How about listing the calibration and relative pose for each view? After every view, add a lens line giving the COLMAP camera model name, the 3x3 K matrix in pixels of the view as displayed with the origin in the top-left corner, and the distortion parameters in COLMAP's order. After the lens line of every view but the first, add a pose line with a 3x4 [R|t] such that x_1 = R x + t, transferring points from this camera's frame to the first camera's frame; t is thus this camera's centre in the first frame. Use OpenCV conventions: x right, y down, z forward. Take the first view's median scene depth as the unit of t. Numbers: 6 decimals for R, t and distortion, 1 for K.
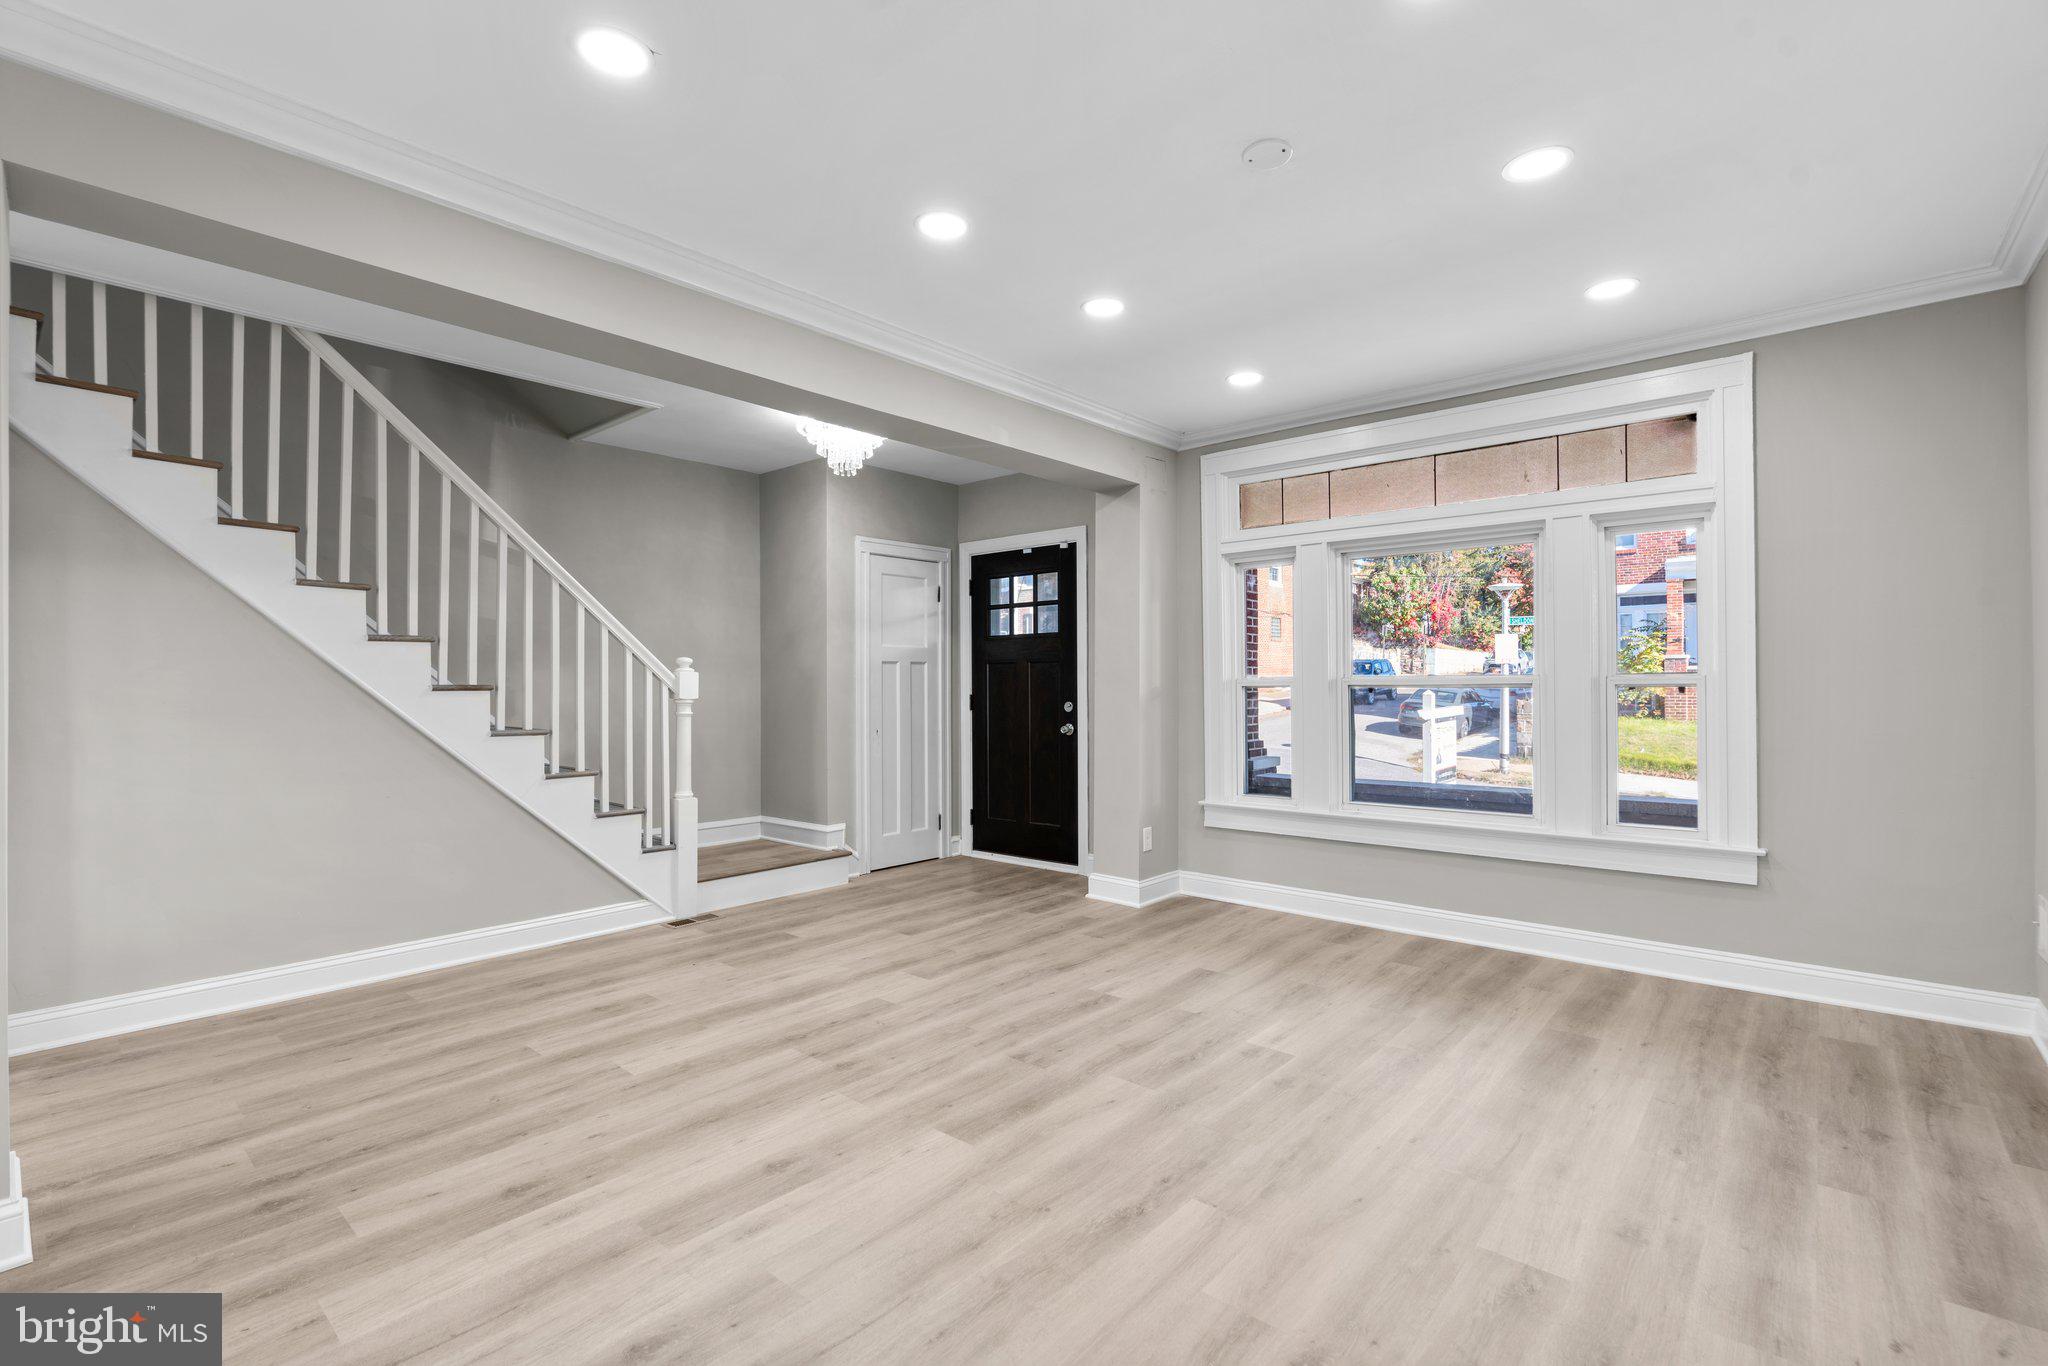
lens RADIAL K [[924.2, 0, 1028.1], [0, 924.2, 690.2], [0, 0, 1]] dist [-0.003052, 0.000735]
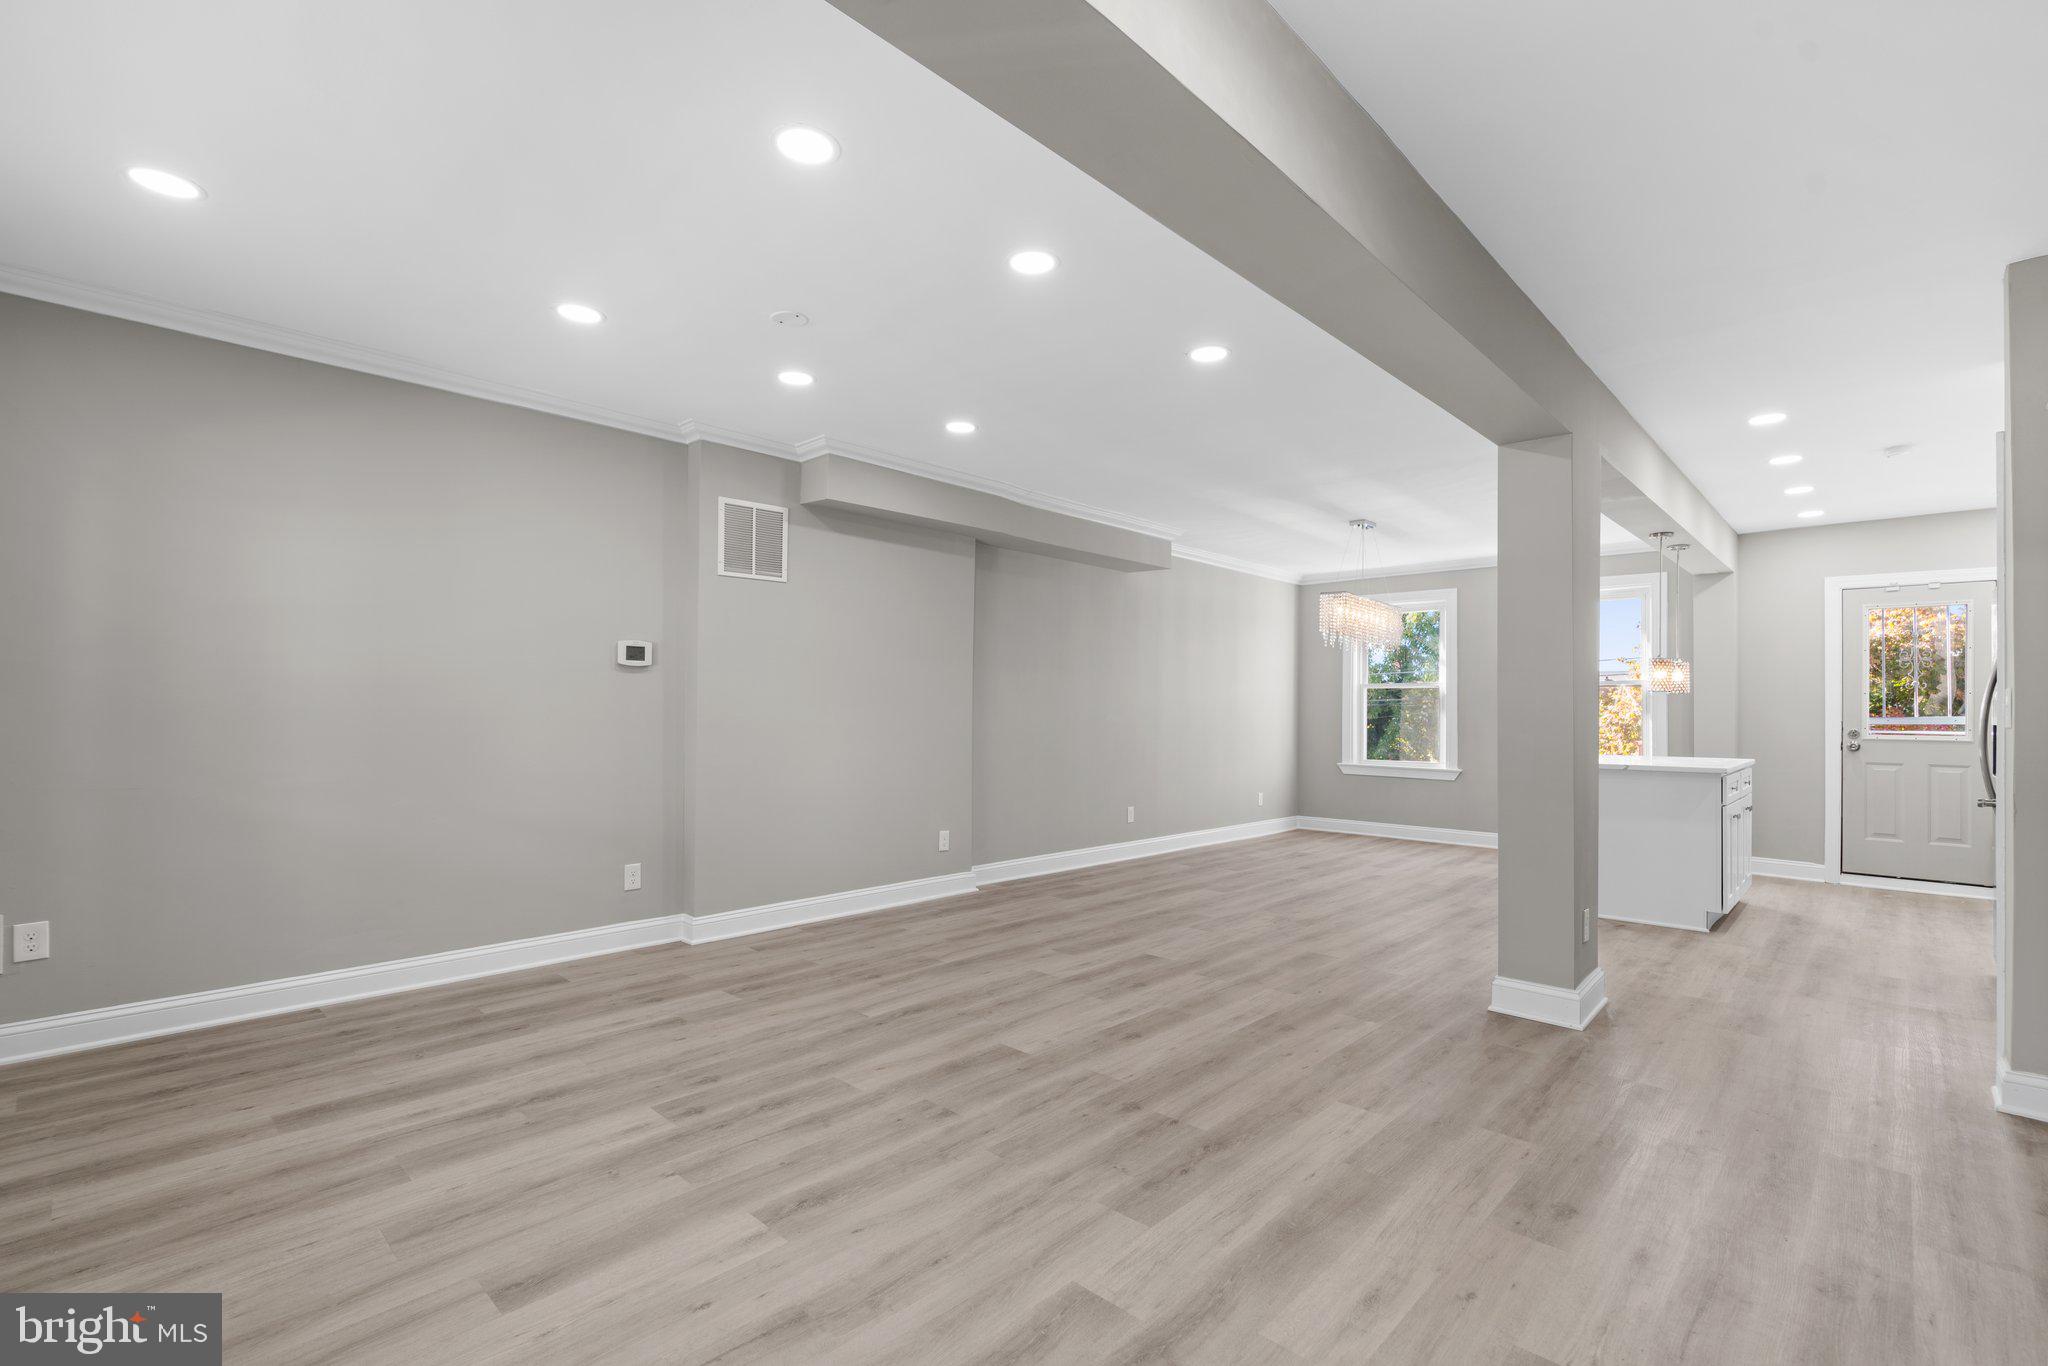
lens RADIAL K [[919.6, 0, 1018.5], [0, 919.6, 703.3], [0, 0, 1]] dist [-0.000076, 0.000647]
pose [[-0.998268, -0.004632, 0.058654, -0.130902], [-0.005007, 0.999968, -0.006261, -0.005347], [-0.058623, -0.006544, -0.998259, 1.890785]]
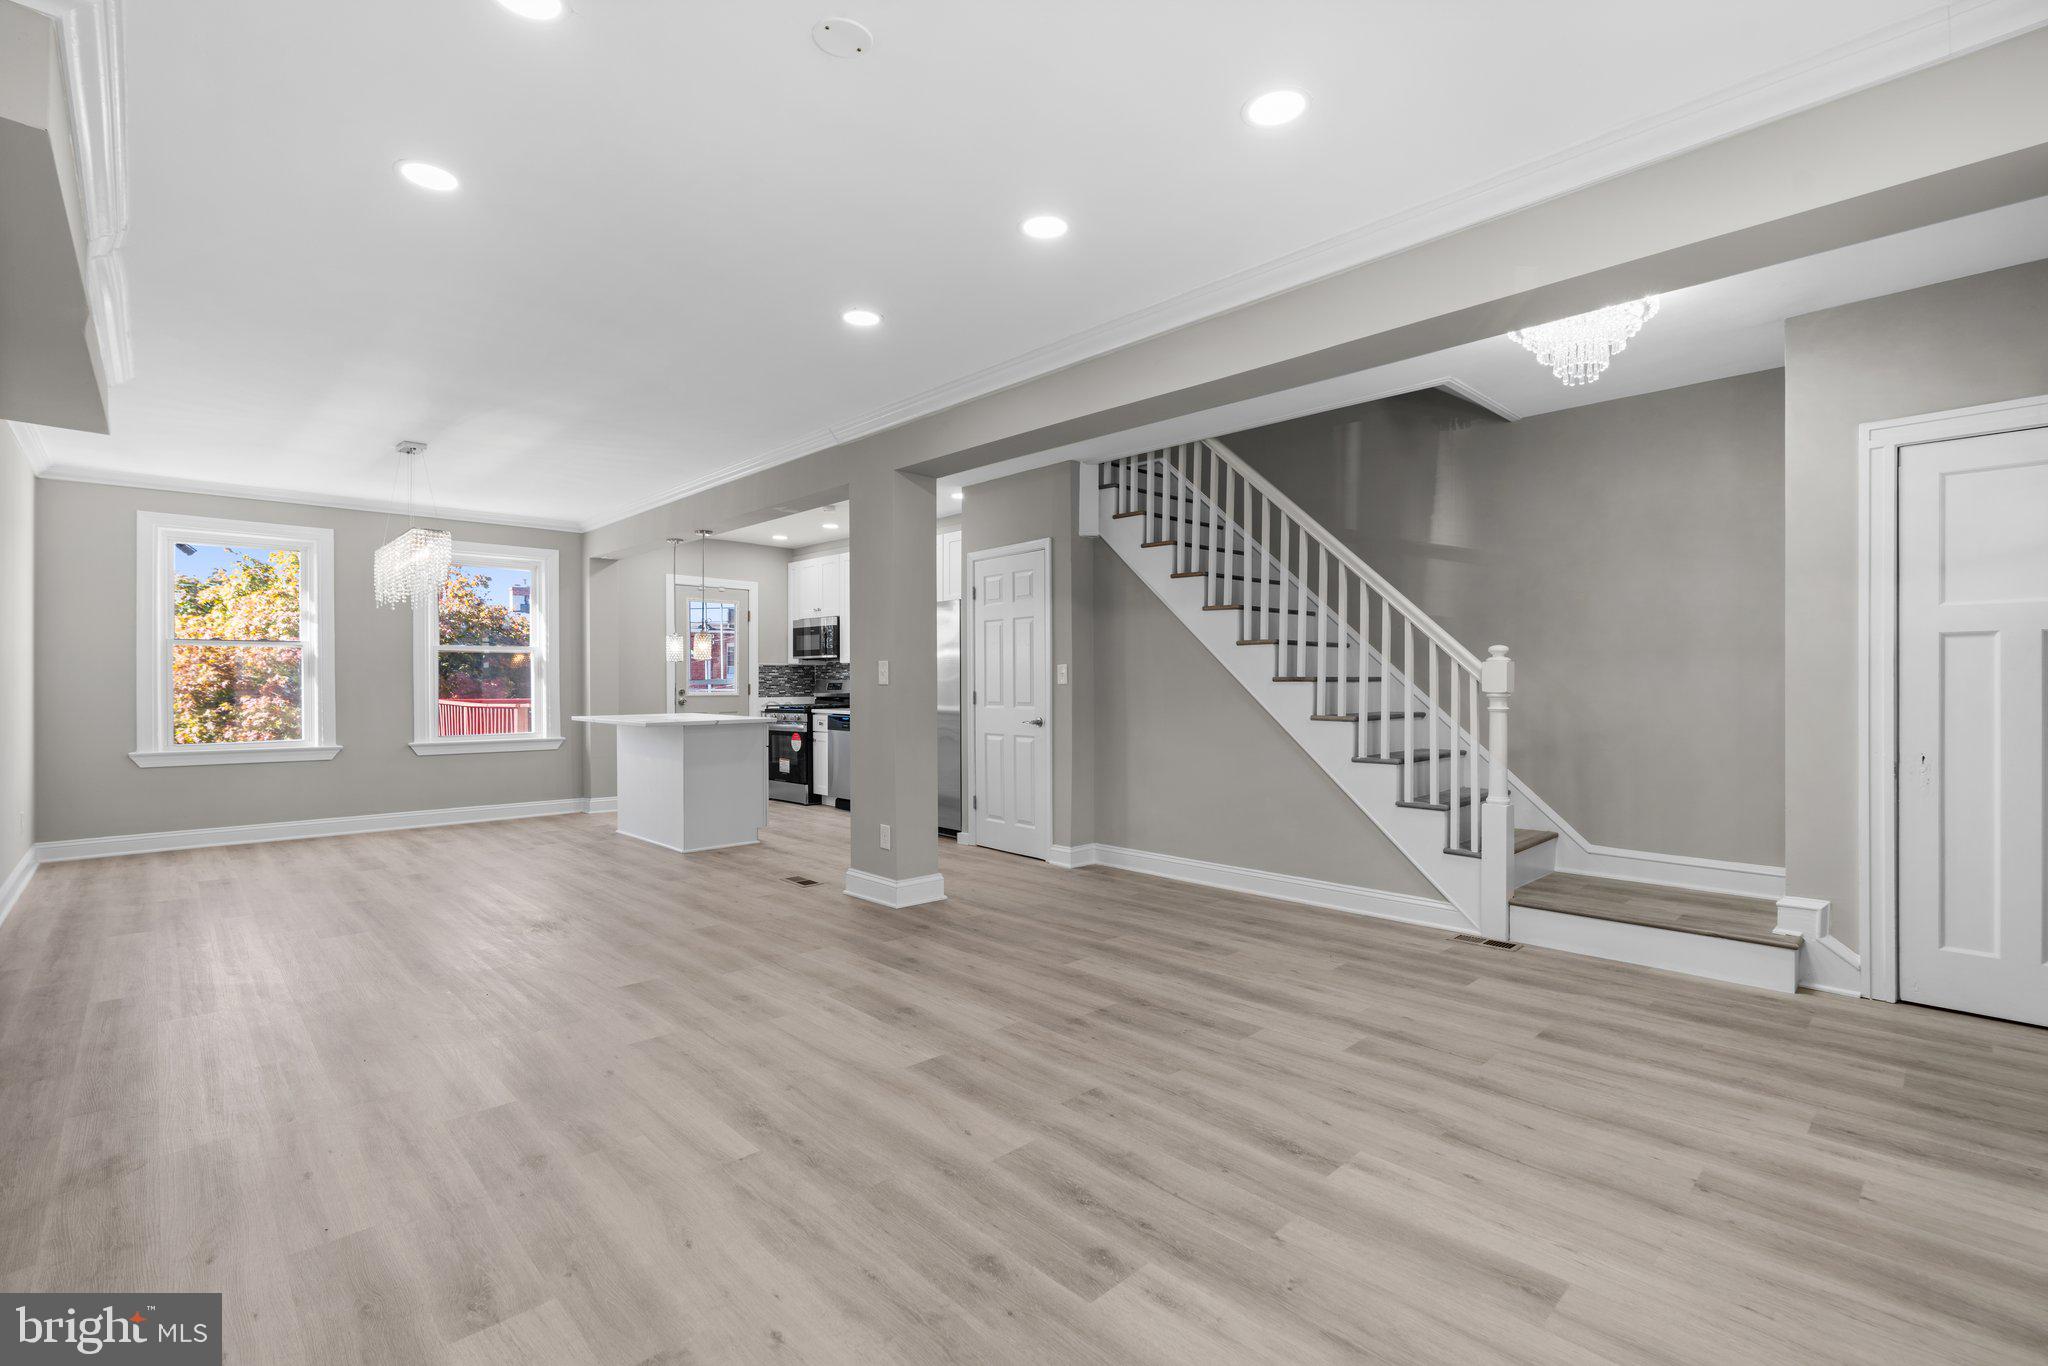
lens RADIAL K [[924.2, 0, 1028.1], [0, 924.2, 690.2], [0, 0, 1]] dist [-0.003052, 0.000735]
pose [[-0.096246, 0.010522, -0.995302, 0.871212], [-0.002357, 0.999939, 0.010799, -0.001552], [0.995355, 0.003385, -0.096215, 1.009983]]
